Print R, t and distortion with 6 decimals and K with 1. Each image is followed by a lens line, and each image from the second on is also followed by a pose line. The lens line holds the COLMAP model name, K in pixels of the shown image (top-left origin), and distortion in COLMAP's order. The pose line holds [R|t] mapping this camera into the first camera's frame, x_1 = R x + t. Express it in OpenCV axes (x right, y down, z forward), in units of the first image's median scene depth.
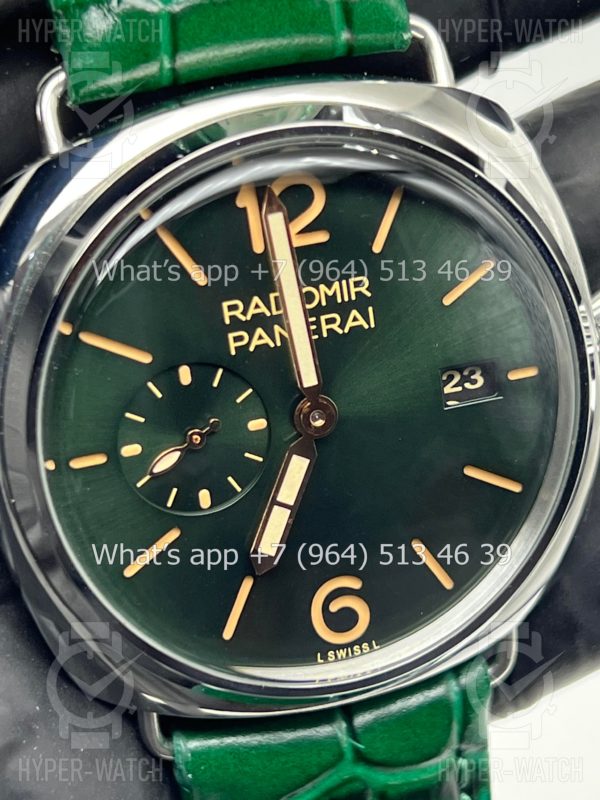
lens RADIAL K [[1918.5, 0, 300.0], [0, 1918.5, 400.0], [0, 0, 1]] dist [0.022615, -0.470116]
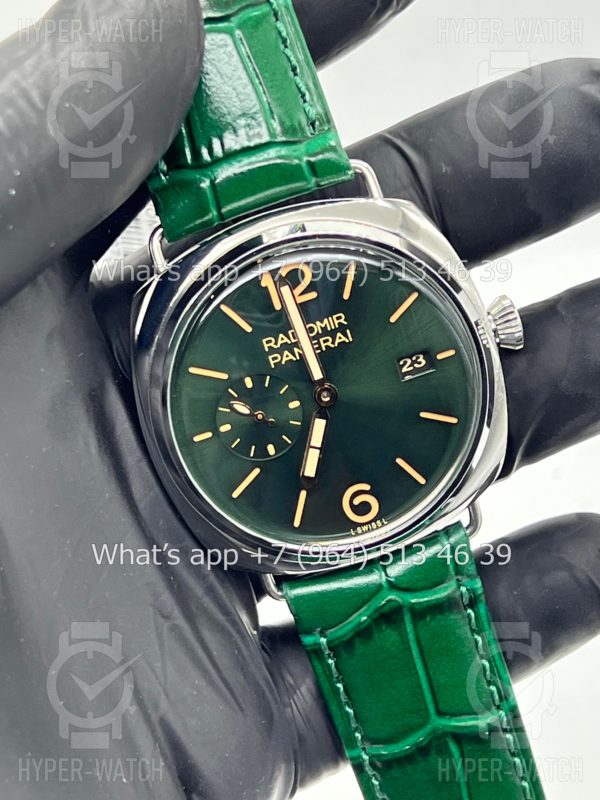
lens RADIAL K [[1918.5, 0, 300.0], [0, 1918.5, 400.0], [0, 0, 1]] dist [0.022615, -0.470116]
pose [[0.972024, -0.132005, -0.194279, 0.330474], [0.133884, 0.990991, -0.003488, 0.015814], [0.192989, -0.022621, 0.980940, -0.745746]]
